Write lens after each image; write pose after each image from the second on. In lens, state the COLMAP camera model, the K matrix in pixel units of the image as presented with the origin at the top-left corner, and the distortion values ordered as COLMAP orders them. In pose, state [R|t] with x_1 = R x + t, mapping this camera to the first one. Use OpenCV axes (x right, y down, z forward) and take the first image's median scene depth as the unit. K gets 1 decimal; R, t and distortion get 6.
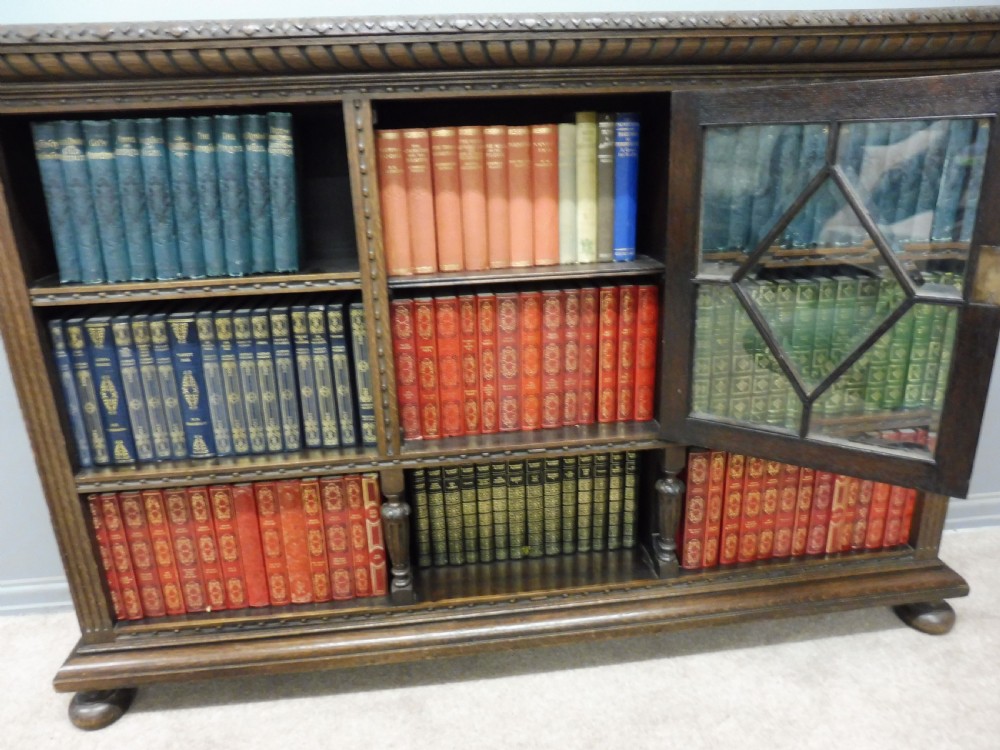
lens RADIAL K [[726.8, 0, 508.6], [0, 726.8, 378.1], [0, 0, 1]] dist [-0.055744, 0.013580]
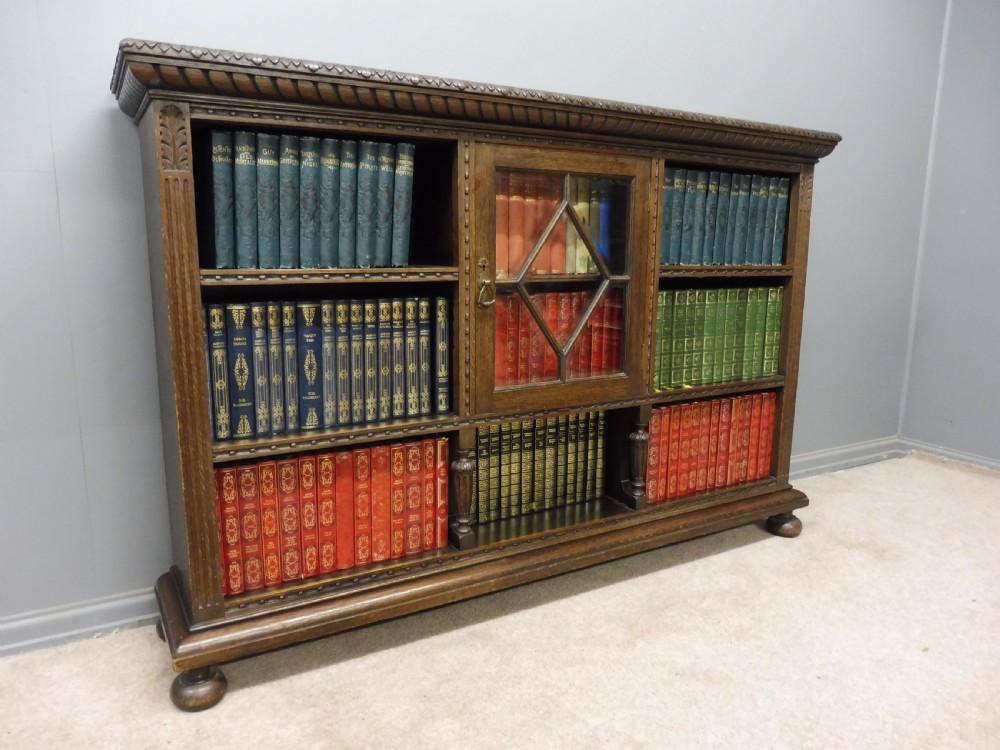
lens RADIAL K [[726.8, 0, 503.8], [0, 726.8, 377.0], [0, 0, 1]] dist [-0.055744, 0.013580]
pose [[0.916771, -0.035917, 0.397794, -0.563507], [0.092155, 0.988098, -0.123169, 0.185872], [-0.388635, 0.149577, 0.909170, -0.164947]]
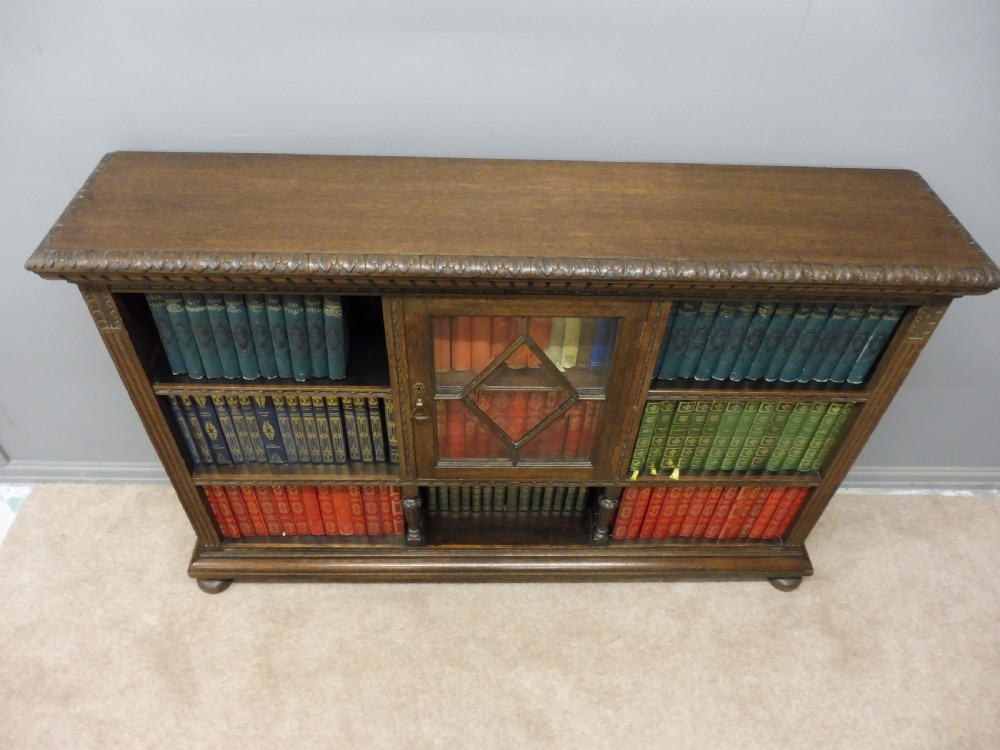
lens RADIAL K [[726.8, 0, 508.1], [0, 726.8, 374.8], [0, 0, 1]] dist [-0.055744, 0.013580]
pose [[0.992457, 0.121388, -0.017131, 0.025802], [-0.101182, 0.890000, 0.444592, -0.678796], [0.069215, -0.439506, 0.895569, -0.156406]]
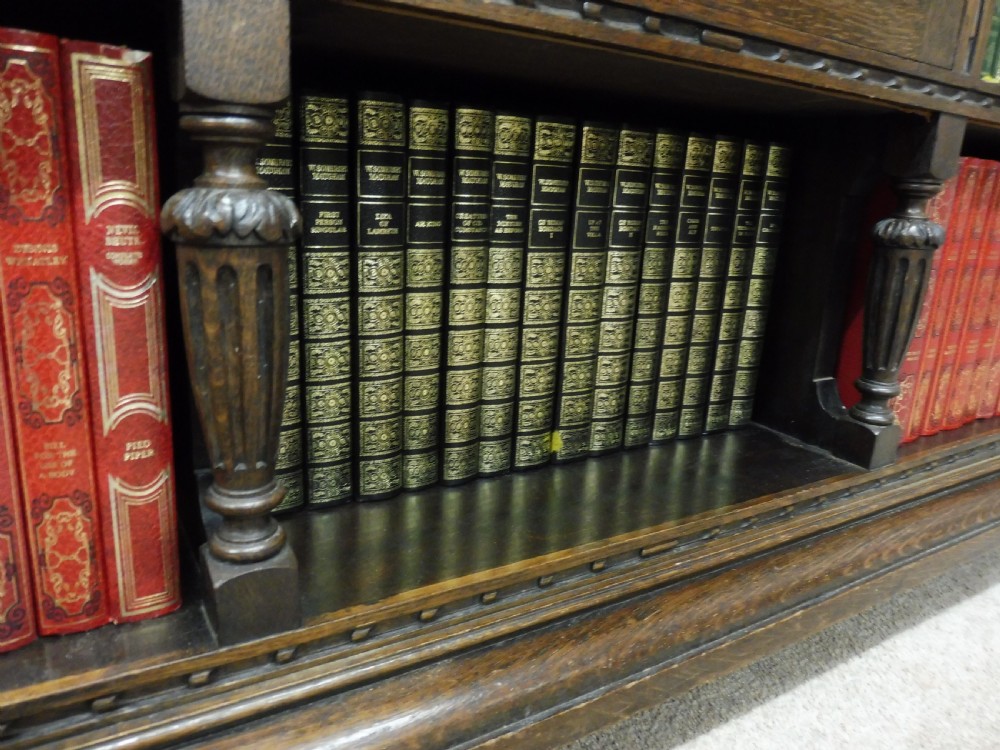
lens RADIAL K [[726.8, 0, 492.7], [0, 726.8, 377.2], [0, 0, 1]] dist [-0.055744, 0.013580]
pose [[0.911672, -0.033765, 0.409529, -0.172918], [0.053691, 0.997862, -0.037253, 0.240094], [-0.407396, 0.055950, 0.911536, 0.739137]]
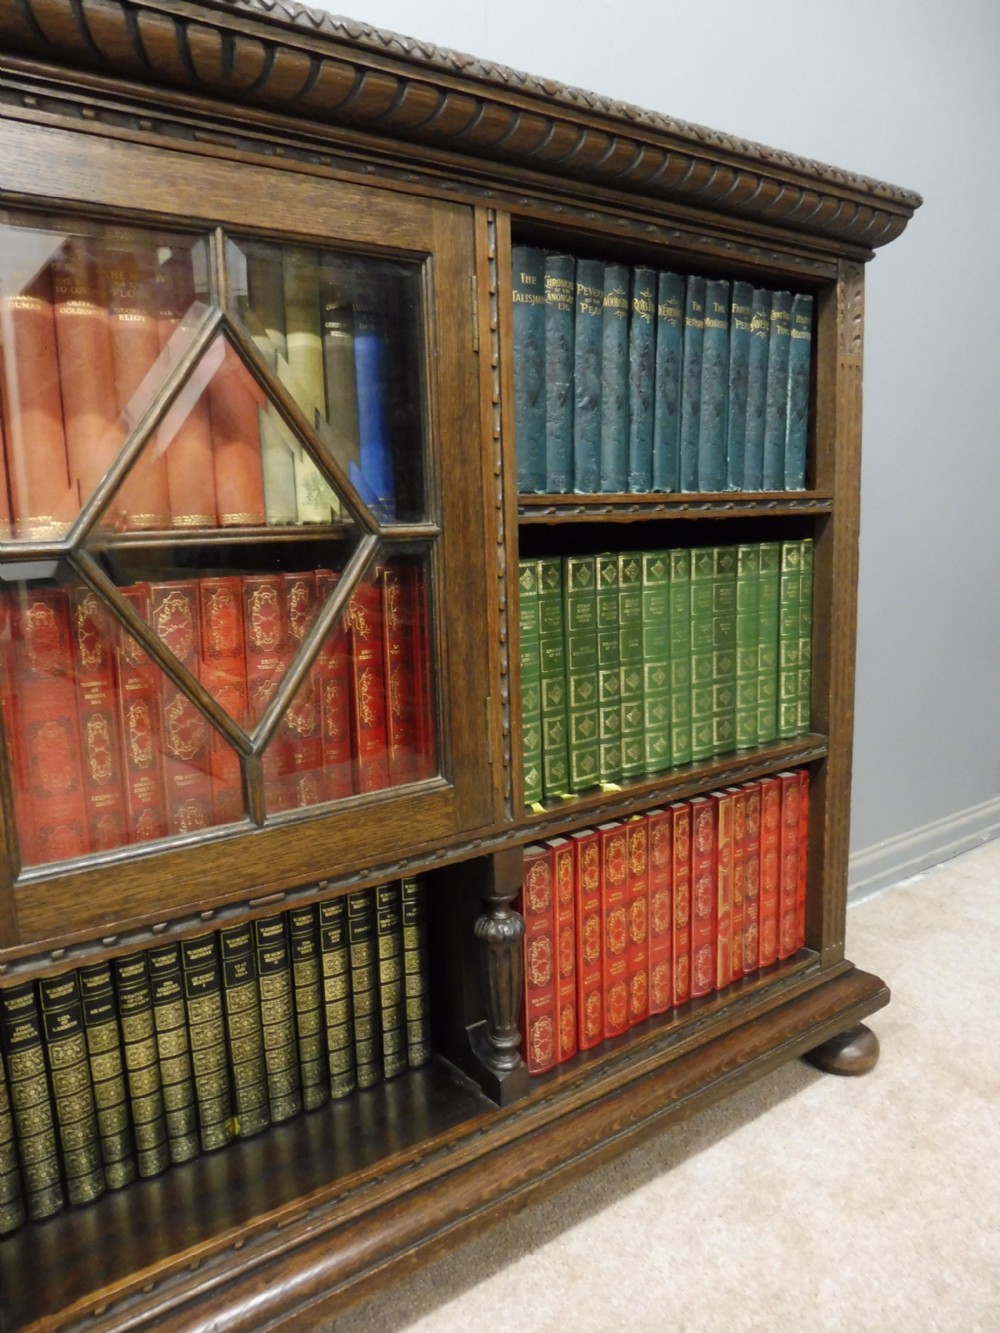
lens RADIAL K [[968.9, 0, 496.6], [0, 968.9, 669.3], [0, 0, 1]] dist [-0.055744, 0.013580]
pose [[0.871643, -0.075136, 0.484349, -0.119778], [0.160831, 0.977311, -0.137826, 0.061203], [-0.463004, 0.198034, 0.863950, 0.339921]]
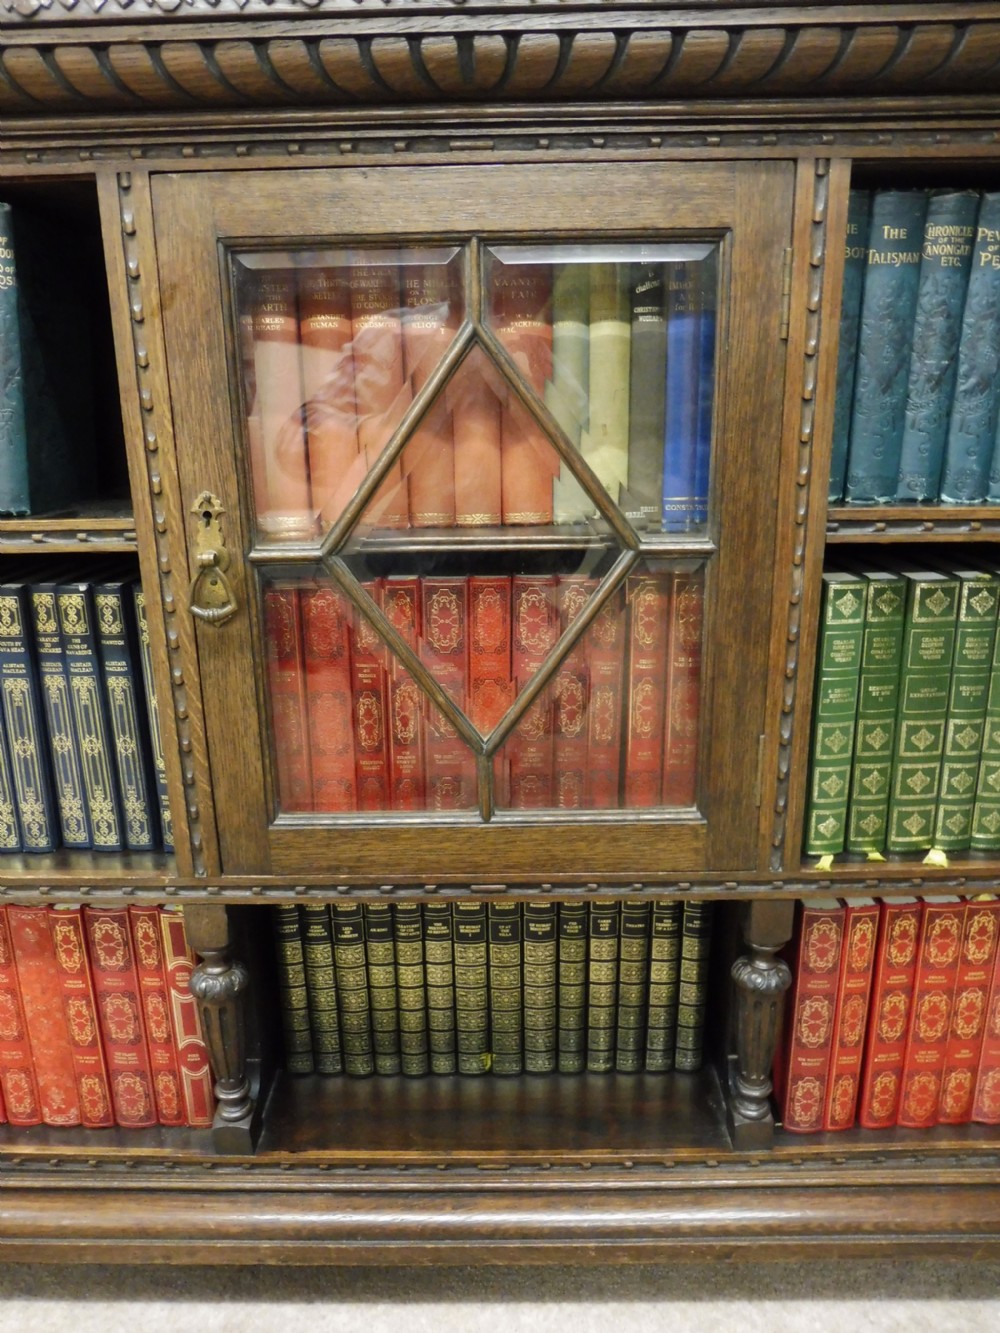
lens RADIAL K [[968.9, 0, 499.2], [0, 968.9, 674.9], [0, 0, 1]] dist [-0.055744, 0.013580]
pose [[0.990889, 0.049997, -0.125054, 0.118135], [-0.055353, 0.997676, -0.039731, -0.020551], [0.122777, 0.046291, 0.991354, 0.315214]]
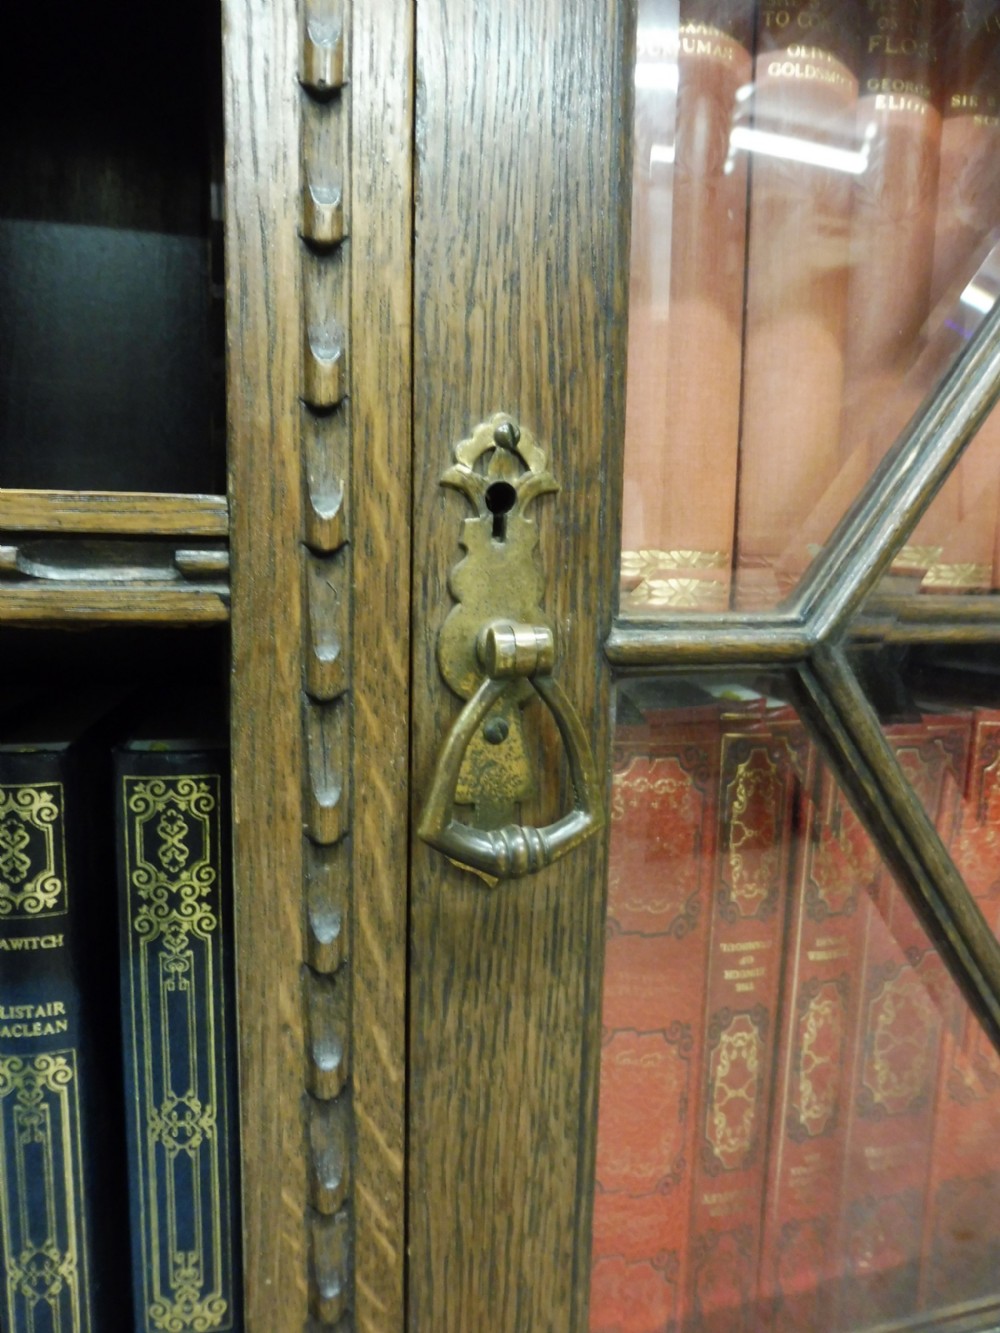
lens RADIAL K [[968.9, 0, 472.8], [0, 968.9, 669.7], [0, 0, 1]] dist [-0.055744, 0.013580]
pose [[0.988456, 0.028632, 0.148781, -0.159659], [0.002340, 0.978980, -0.203943, -0.067213], [-0.151493, 0.201937, 0.967611, 0.708496]]
